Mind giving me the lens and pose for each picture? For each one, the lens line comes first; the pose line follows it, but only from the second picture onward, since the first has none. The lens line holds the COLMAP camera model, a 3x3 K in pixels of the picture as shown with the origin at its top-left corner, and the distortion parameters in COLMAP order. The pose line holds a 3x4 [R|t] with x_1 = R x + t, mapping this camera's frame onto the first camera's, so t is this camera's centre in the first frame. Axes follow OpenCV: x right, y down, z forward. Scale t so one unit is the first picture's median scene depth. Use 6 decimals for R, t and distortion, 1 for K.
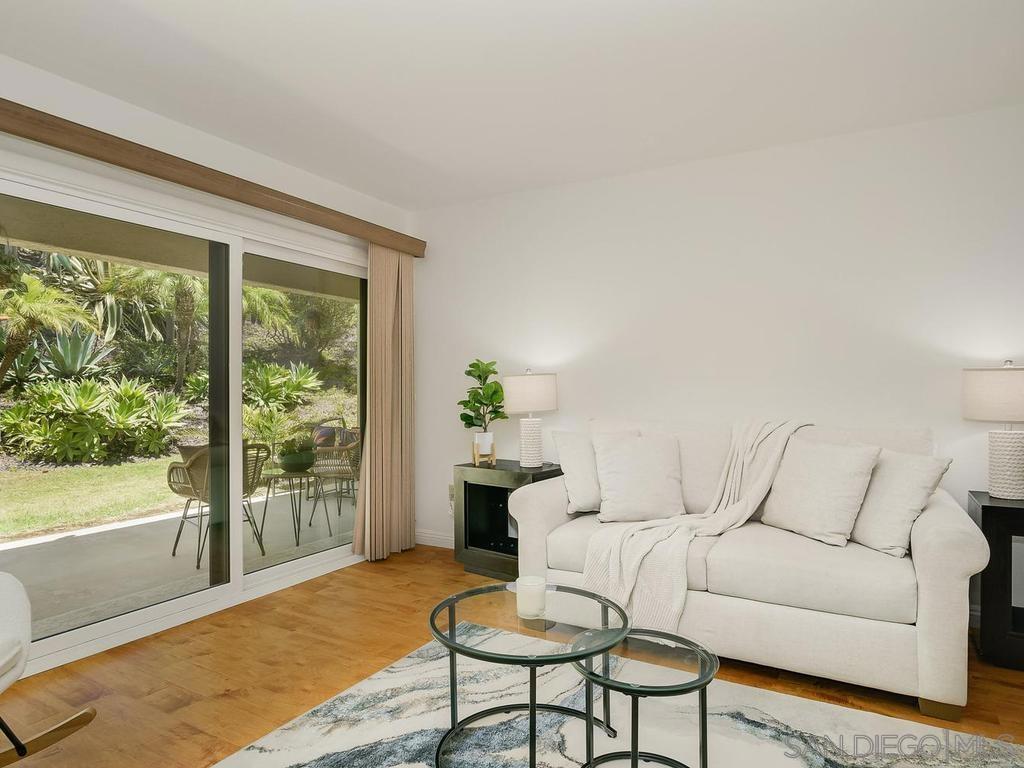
lens RADIAL K [[602.6, 0, 508.8], [0, 602.6, 388.3], [0, 0, 1]] dist [-0.009122, -0.001603]
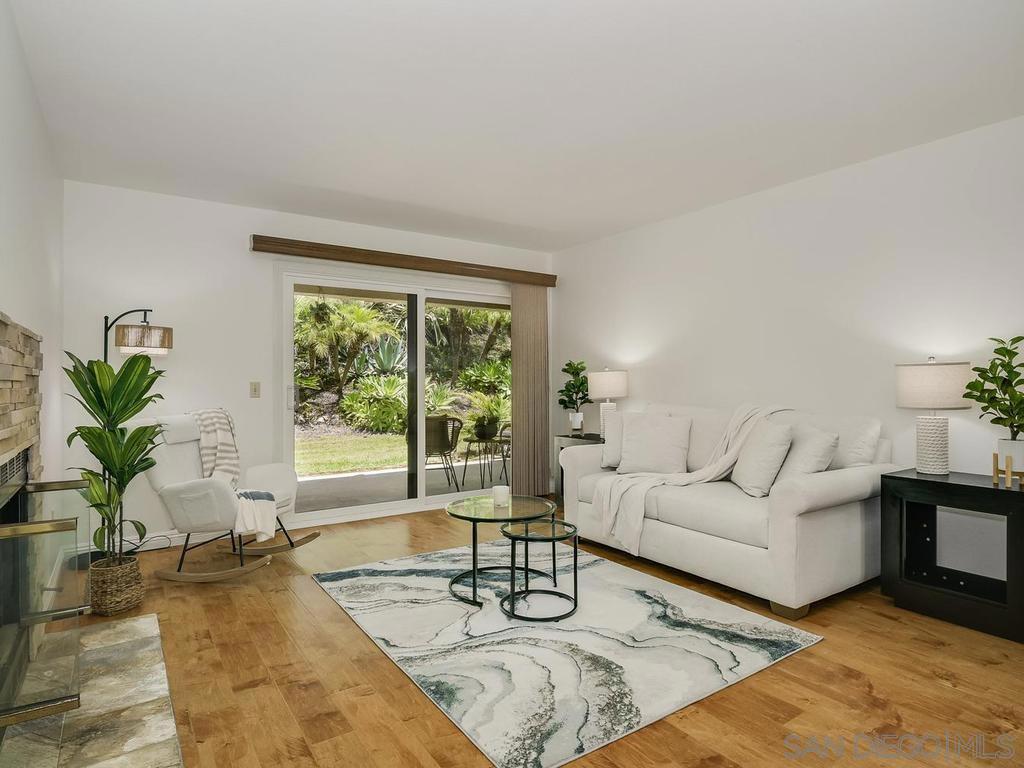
lens RADIAL K [[572.7, 0, 513.9], [0, 572.7, 385.0], [0, 0, 1]] dist [-0.011987, -0.000900]
pose [[0.898261, 0.002622, -0.439454, 0.415606], [0.000273, 0.999979, 0.006526, 0.000373], [0.439462, -0.005982, 0.898241, -0.264992]]
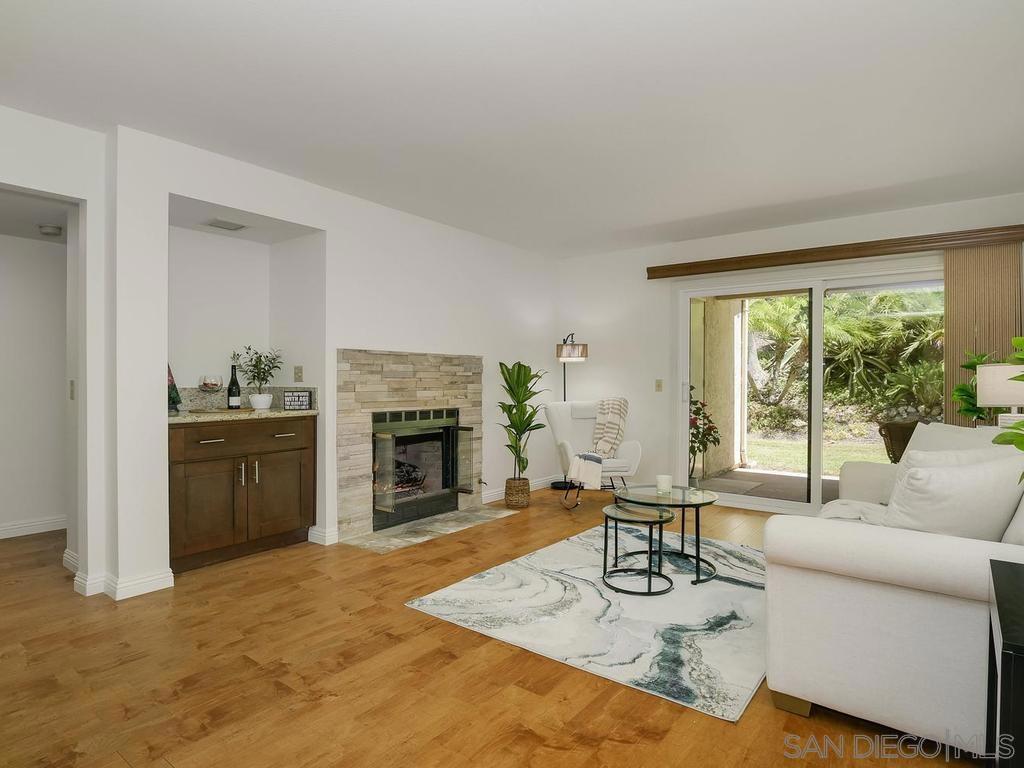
lens RADIAL K [[572.7, 0, 513.9], [0, 572.7, 385.0], [0, 0, 1]] dist [-0.011987, -0.000900]
pose [[-0.132873, 0.011651, -0.991065, 0.982033], [-0.003110, 0.999921, 0.012172, -0.000711], [0.991128, 0.004699, -0.132827, 0.379849]]
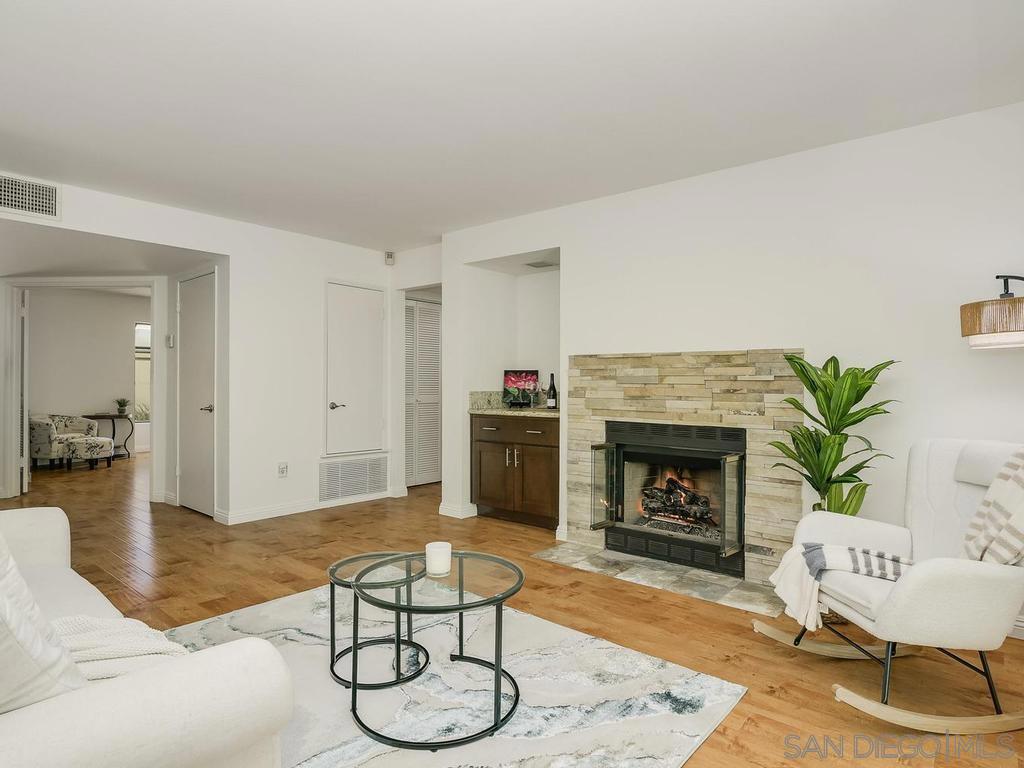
lens RADIAL K [[572.7, 0, 513.9], [0, 572.7, 385.0], [0, 0, 1]] dist [-0.011987, -0.000900]
pose [[-0.983855, -0.004384, 0.178914, -0.152726], [-0.004098, 0.999990, 0.001969, 0.000634], [-0.178921, 0.001205, -0.983863, 1.042692]]
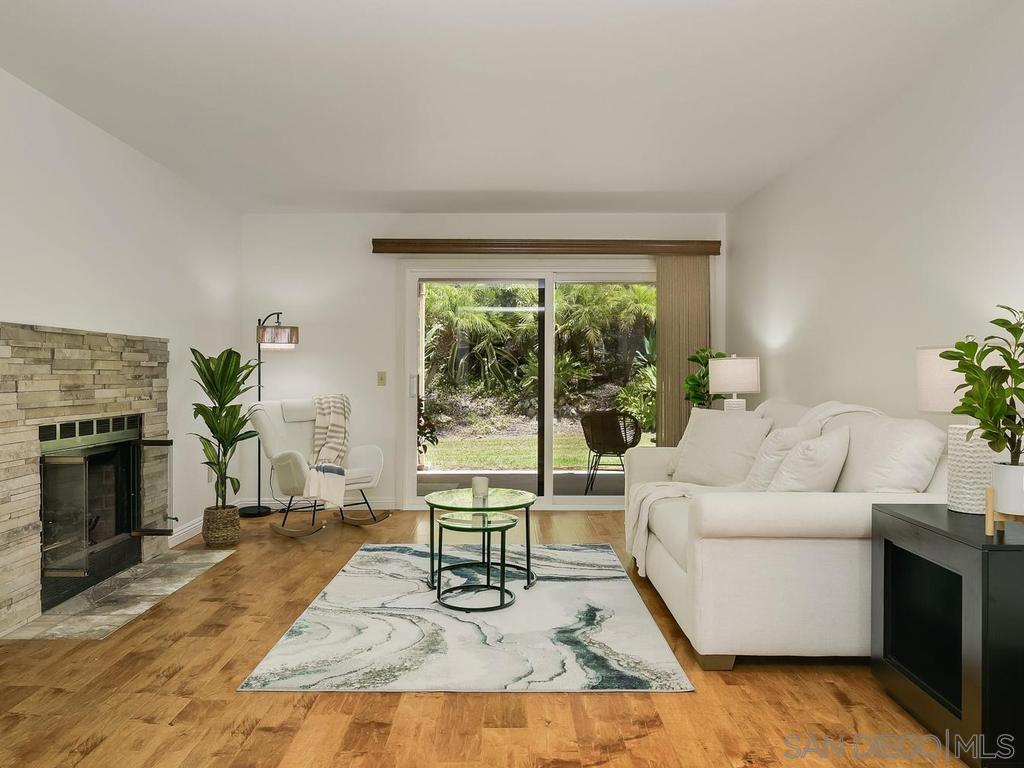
lens RADIAL K [[708.0, 0, 509.5], [0, 708.0, 372.1], [0, 0, 1]] dist [-0.006601, -0.000543]
pose [[0.495290, 0.002136, -0.868725, 0.954943], [-0.001424, 0.999998, 0.001647, 0.000269], [0.868726, 0.000421, 0.495292, 0.016766]]
